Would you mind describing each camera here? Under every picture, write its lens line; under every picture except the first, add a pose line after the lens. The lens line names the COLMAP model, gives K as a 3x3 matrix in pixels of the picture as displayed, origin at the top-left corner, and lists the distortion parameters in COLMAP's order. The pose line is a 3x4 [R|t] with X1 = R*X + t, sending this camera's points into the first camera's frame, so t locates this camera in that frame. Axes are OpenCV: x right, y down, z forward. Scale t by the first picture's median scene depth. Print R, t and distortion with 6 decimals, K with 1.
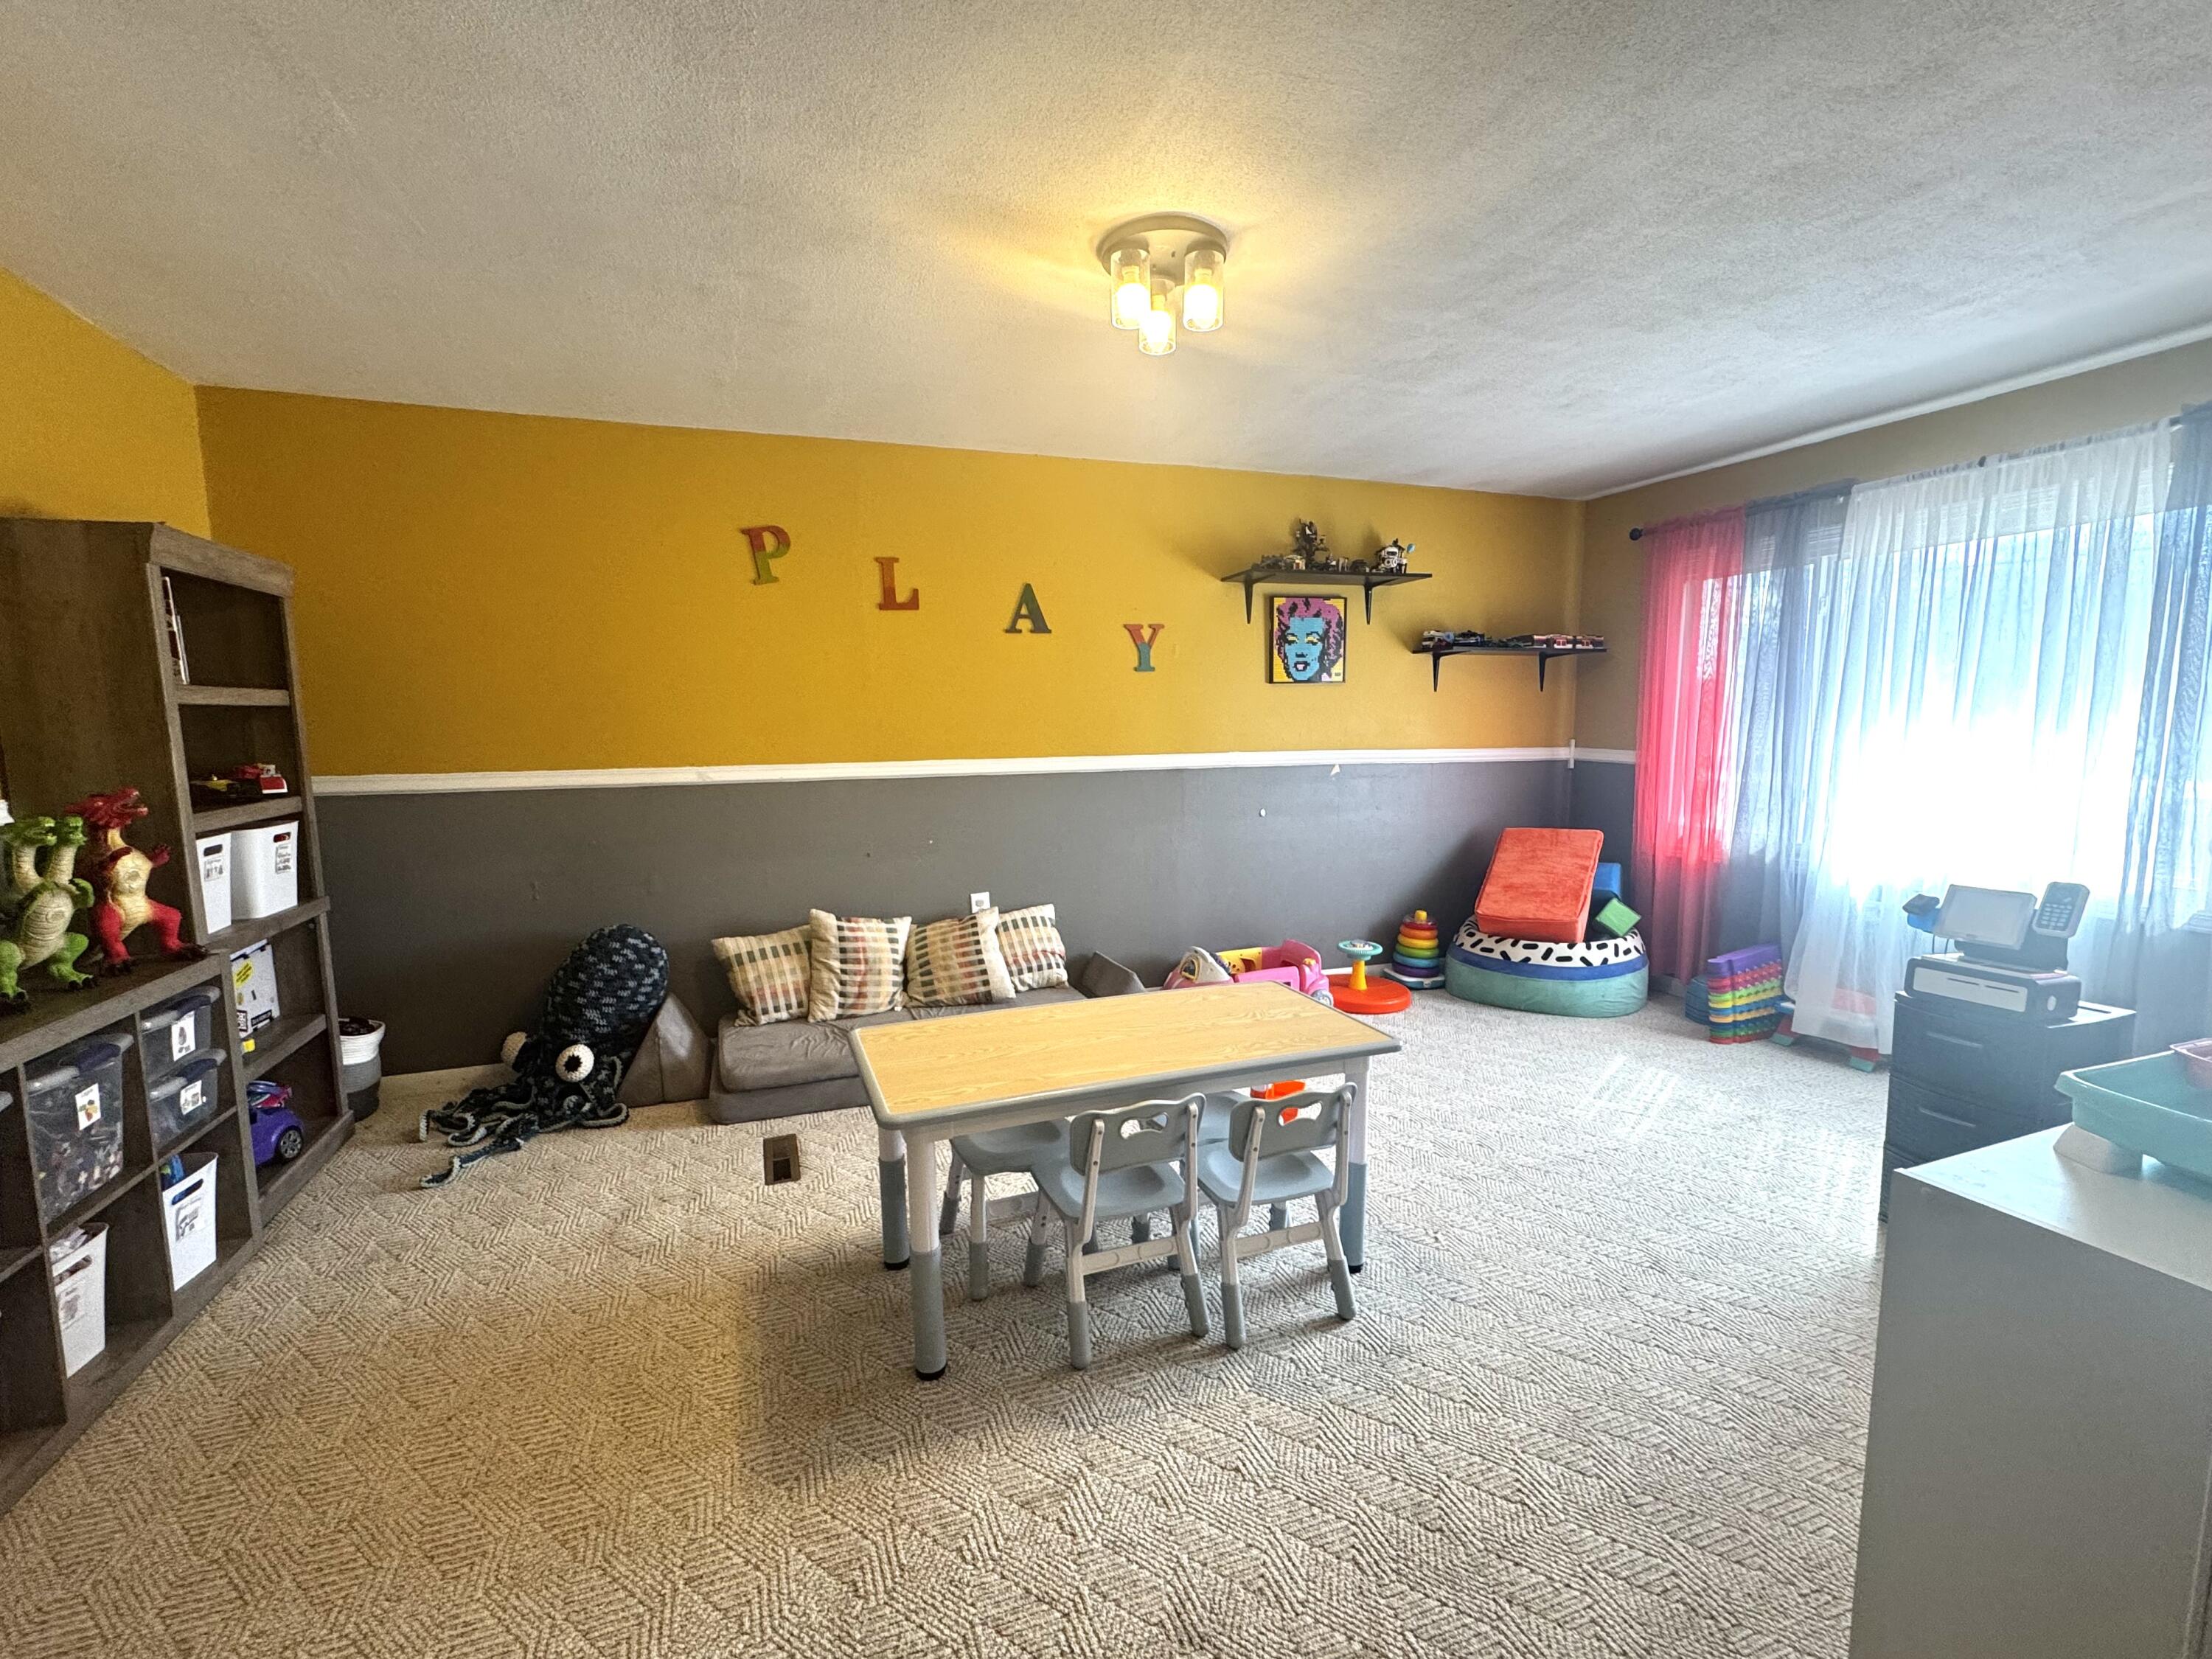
lens RADIAL K [[959.7, 0, 1106.0], [0, 959.7, 831.0], [0, 0, 1]] dist [-0.002146, -0.000020]
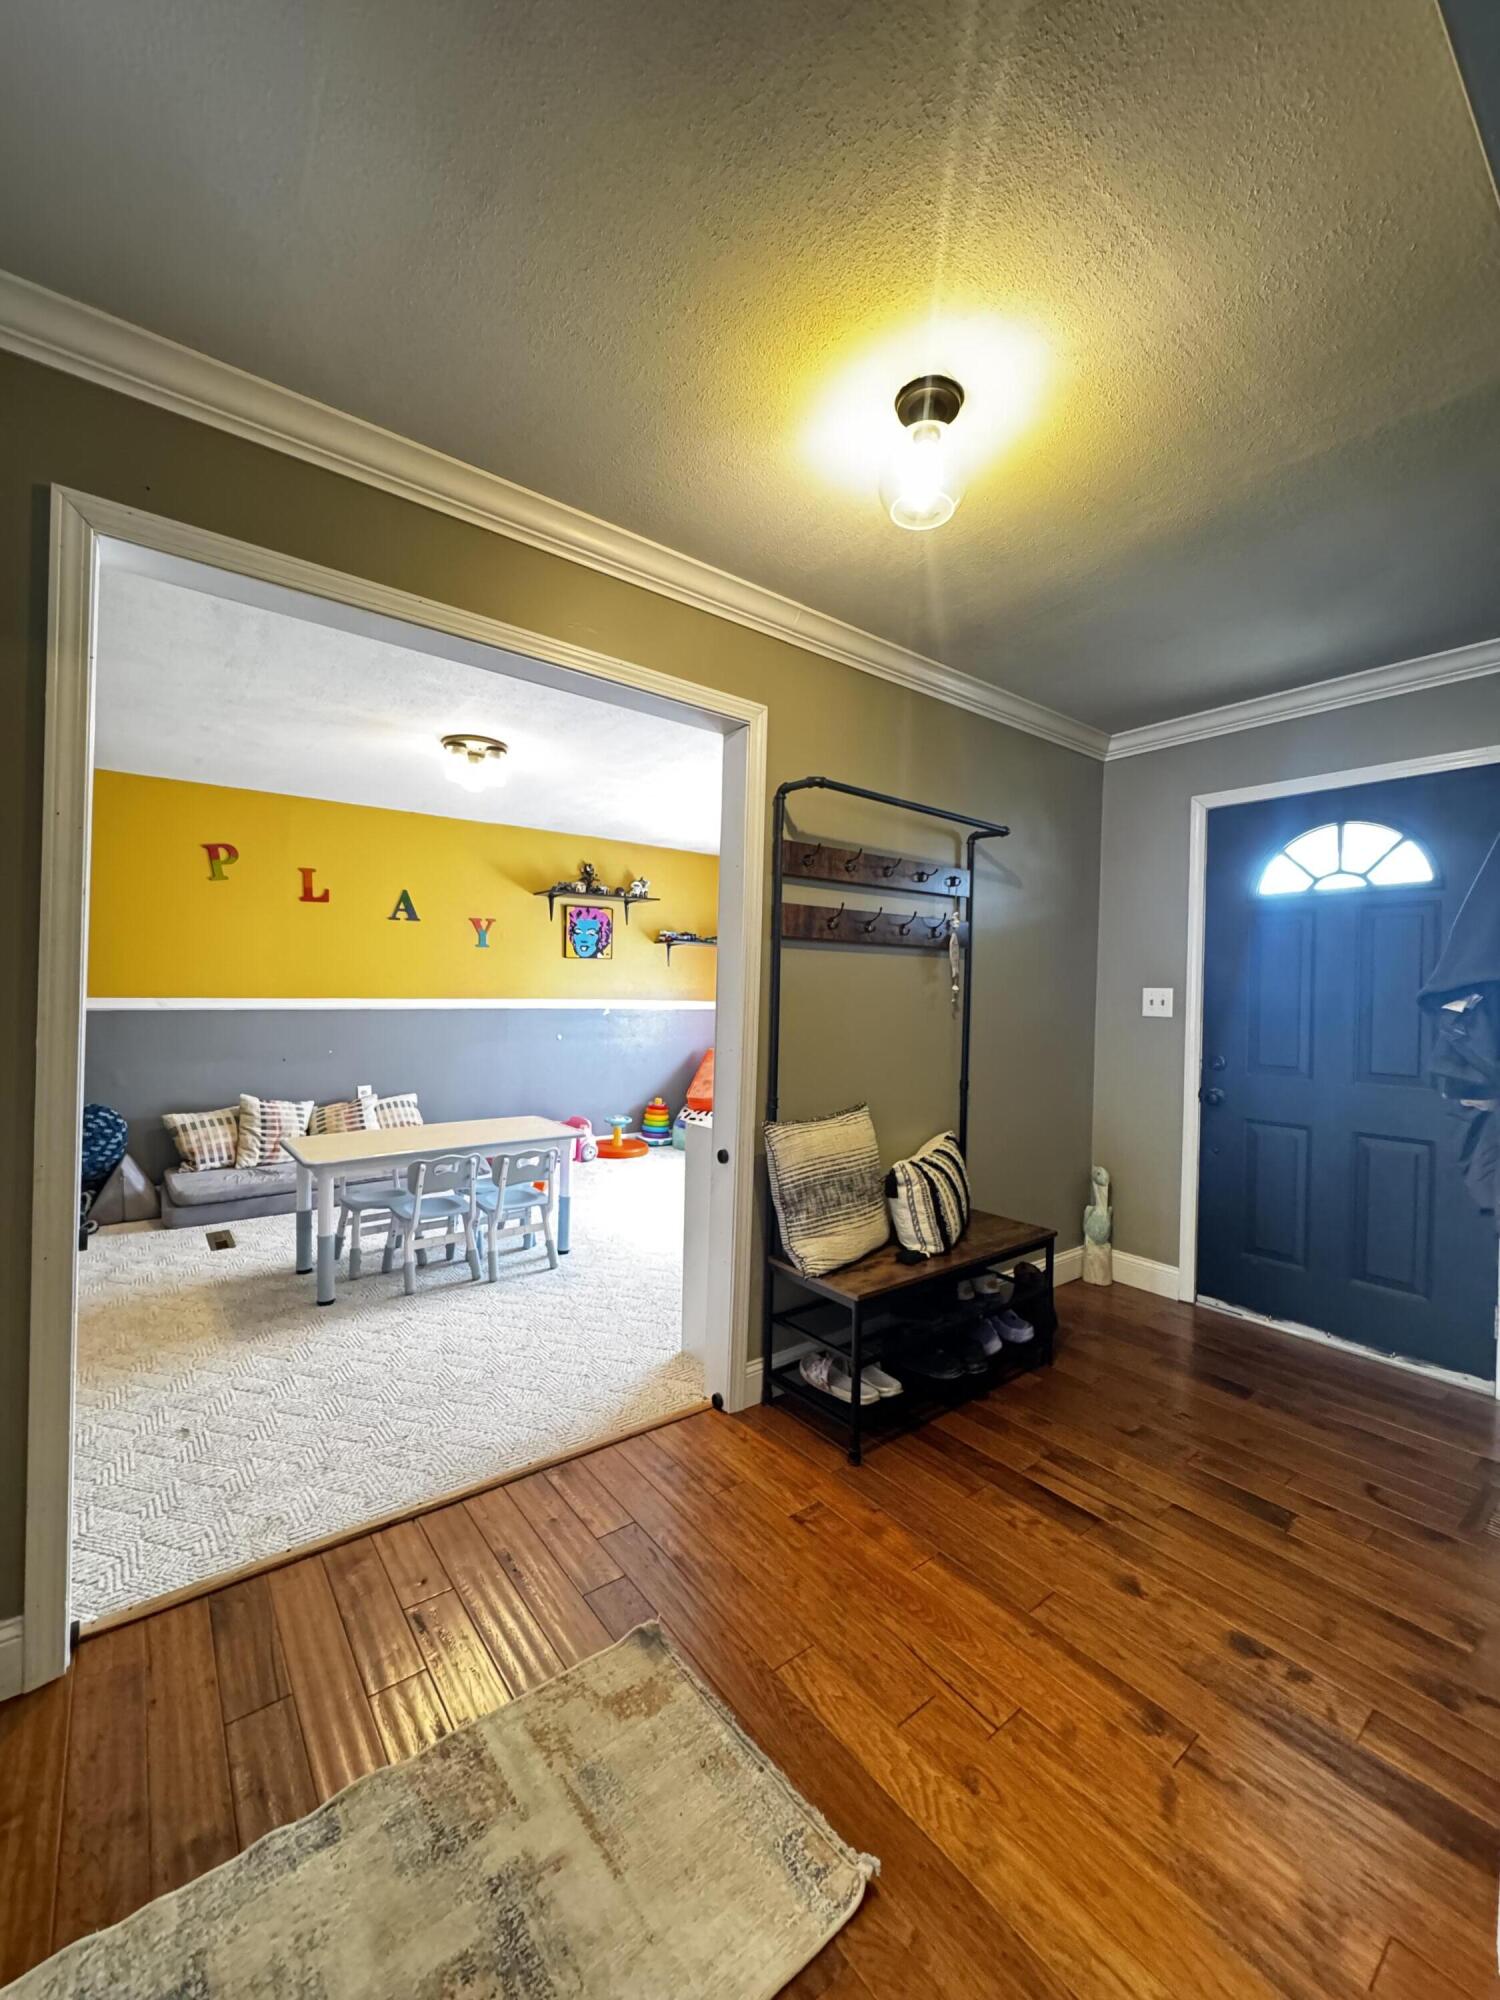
lens RADIAL K [[794.1, 0, 746.8], [0, 794.1, 1000.0], [0, 0, 1]] dist [-0.000343, 0.000891]
pose [[0.951331, 0.023374, 0.307284, 0.059886], [0.007242, 0.995148, -0.098119, 0.060350], [-0.308087, 0.095569, 0.946546, -0.423143]]
